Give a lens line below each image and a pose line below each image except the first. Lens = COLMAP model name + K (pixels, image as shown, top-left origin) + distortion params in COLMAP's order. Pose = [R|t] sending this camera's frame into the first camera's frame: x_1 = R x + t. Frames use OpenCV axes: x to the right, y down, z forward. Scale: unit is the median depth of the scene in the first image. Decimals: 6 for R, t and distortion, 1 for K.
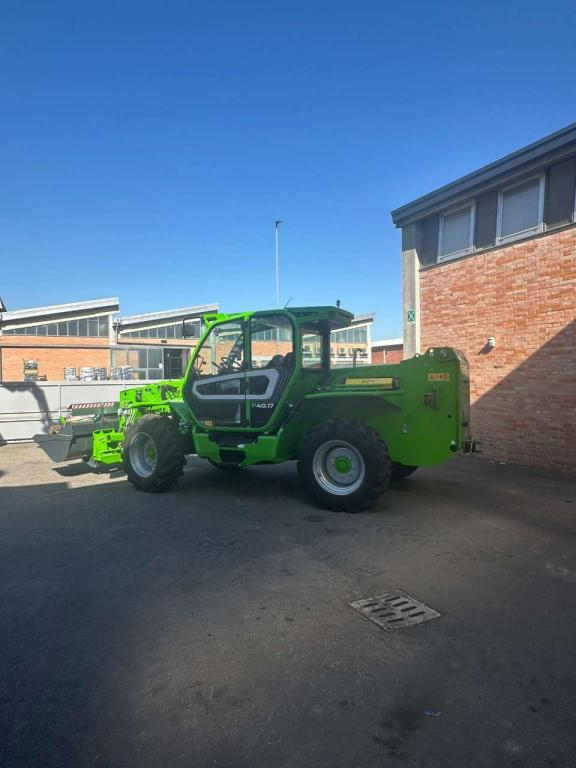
lens RADIAL K [[506.3, 0, 288.0], [0, 506.3, 384.0], [0, 0, 1]] dist [0.000541, -0.000097]
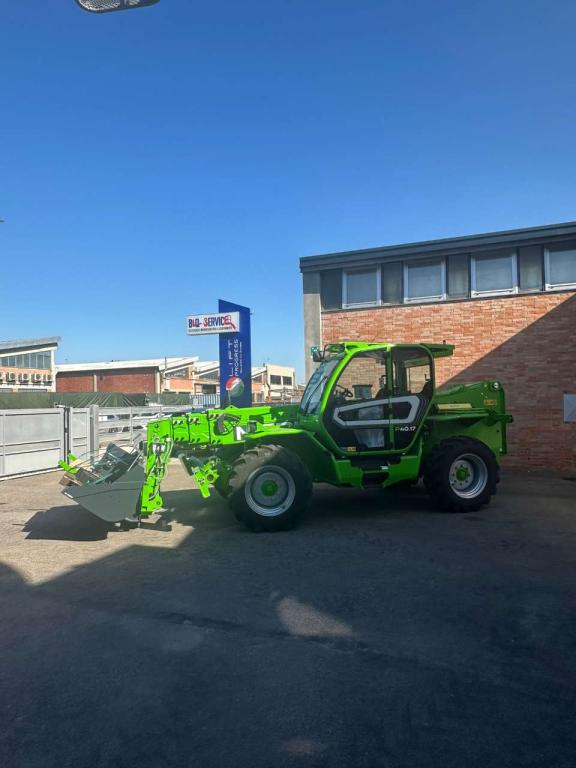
lens RADIAL K [[506.5, 0, 281.7], [0, 506.5, 384.5], [0, 0, 1]] dist [0.001064, 0.000876]
pose [[0.738232, 0.020746, 0.674228, -0.709927], [0.018120, 0.998556, -0.050566, -0.002225], [-0.674303, 0.049547, 0.736790, 0.254036]]
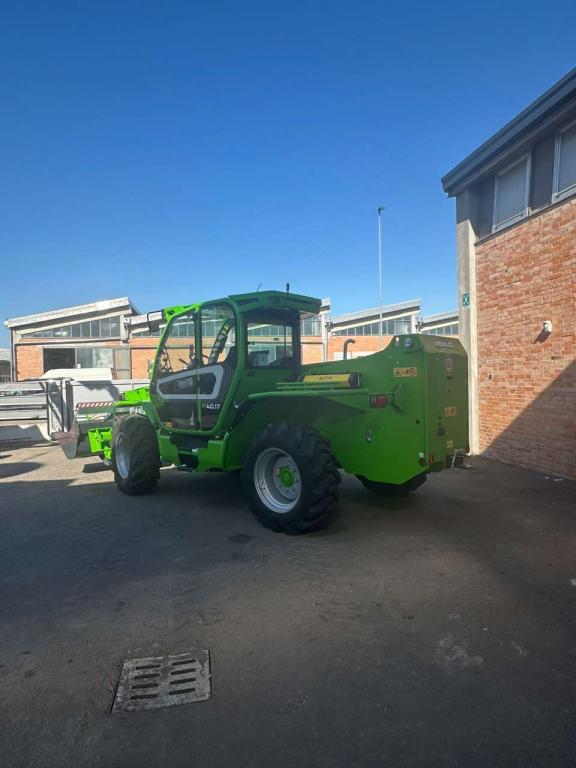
lens RADIAL K [[506.3, 0, 288.0], [0, 506.3, 384.0], [0, 0, 1]] dist [0.000541, -0.000097]
pose [[0.960013, -0.005695, -0.279896, 0.235253], [0.007755, 0.999950, 0.006252, -0.000977], [0.279847, -0.008173, 0.960010, 0.125771]]
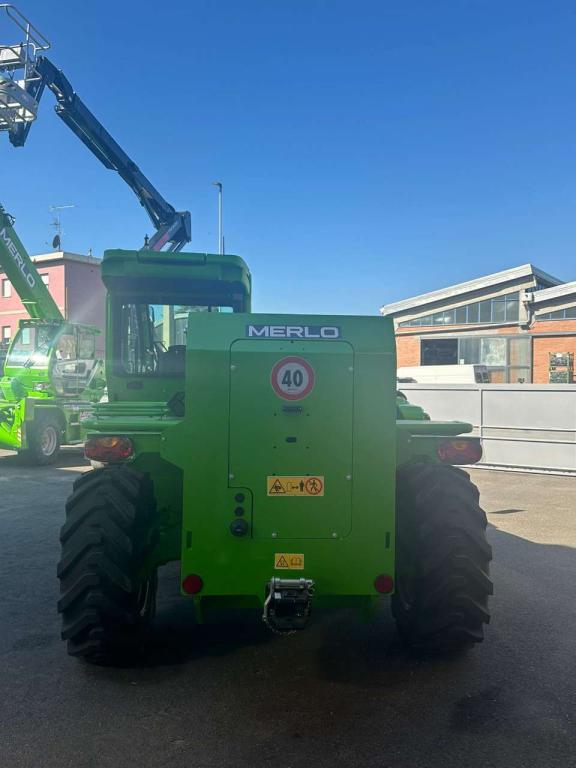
lens RADIAL K [[680.6, 0, 280.7], [0, 680.6, 383.1], [0, 0, 1]] dist [0.079021, -0.009291]
pose [[0.489979, 0.016723, -0.871574, 0.532279], [-0.019066, 0.999782, 0.008465, -0.017900], [0.871526, 0.012470, 0.490192, 0.546209]]
